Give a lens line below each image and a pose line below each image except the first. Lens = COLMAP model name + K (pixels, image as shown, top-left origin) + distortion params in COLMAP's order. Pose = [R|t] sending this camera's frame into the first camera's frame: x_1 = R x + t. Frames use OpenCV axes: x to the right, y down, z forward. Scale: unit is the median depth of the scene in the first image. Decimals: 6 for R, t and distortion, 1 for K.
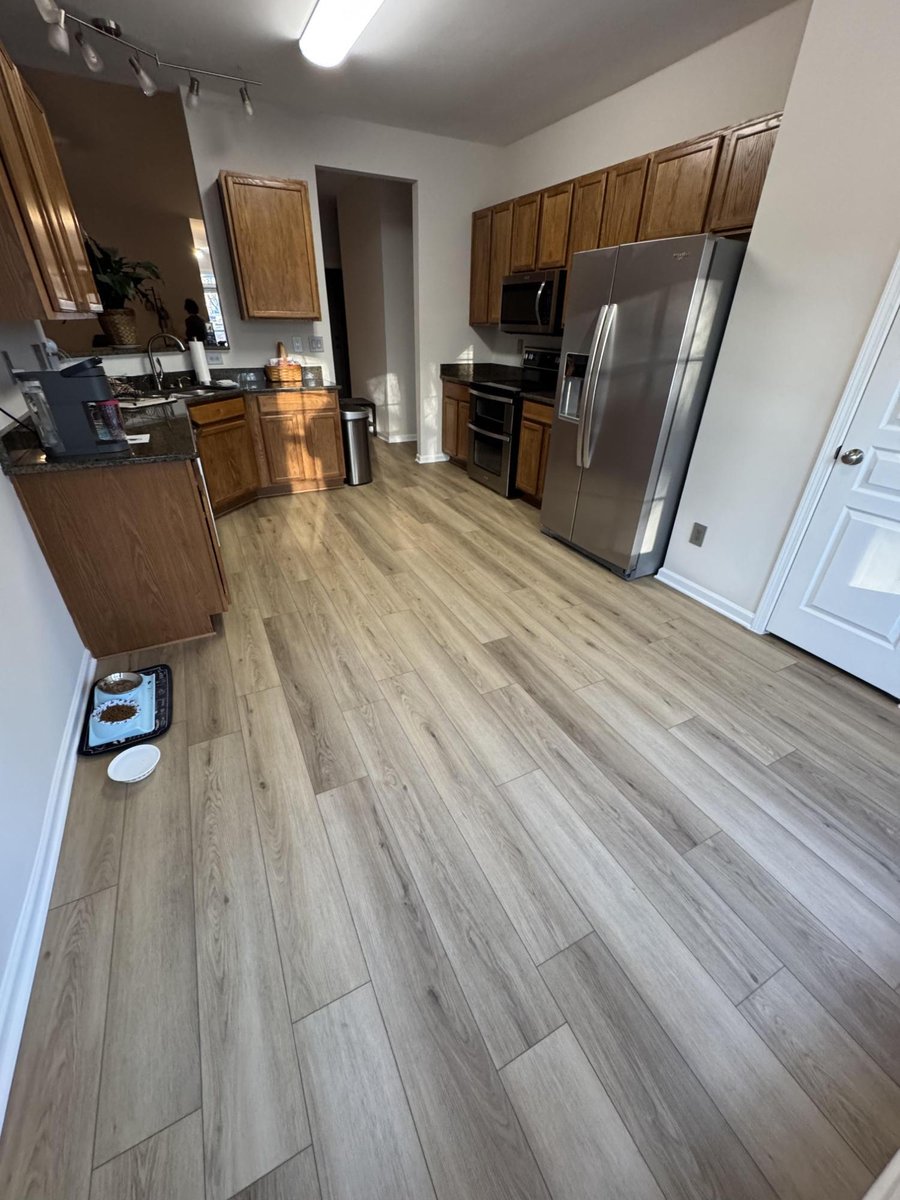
lens RADIAL K [[477.1, 0, 450.1], [0, 477.1, 598.5], [0, 0, 1]] dist [-0.003441, 0.000364]
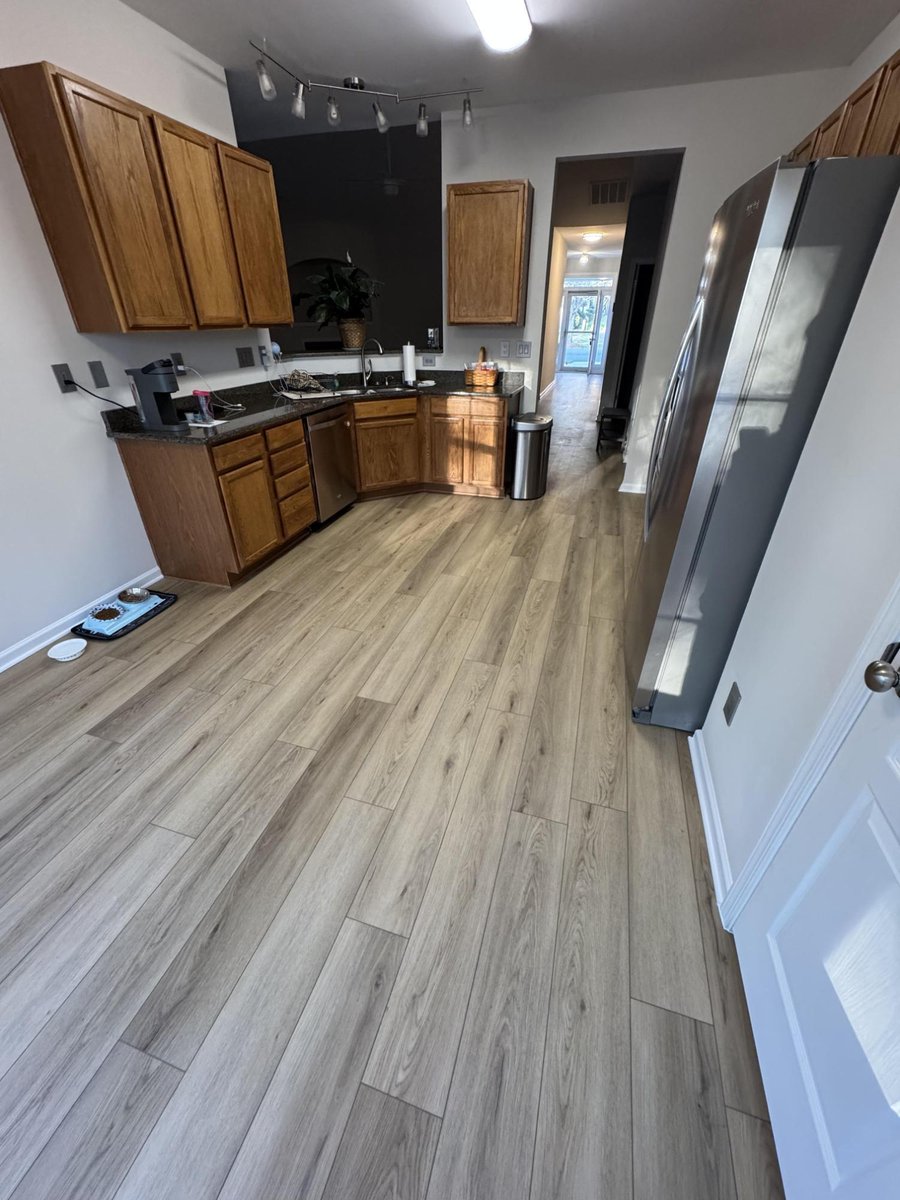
lens RADIAL K [[477.1, 0, 451.1], [0, 477.1, 597.9], [0, 0, 1]] dist [-0.003441, 0.000364]
pose [[0.722630, 0.335261, -0.604489, 0.612427], [-0.335160, 0.934771, 0.117778, -0.218156], [0.604545, 0.117491, 0.787859, 0.358908]]
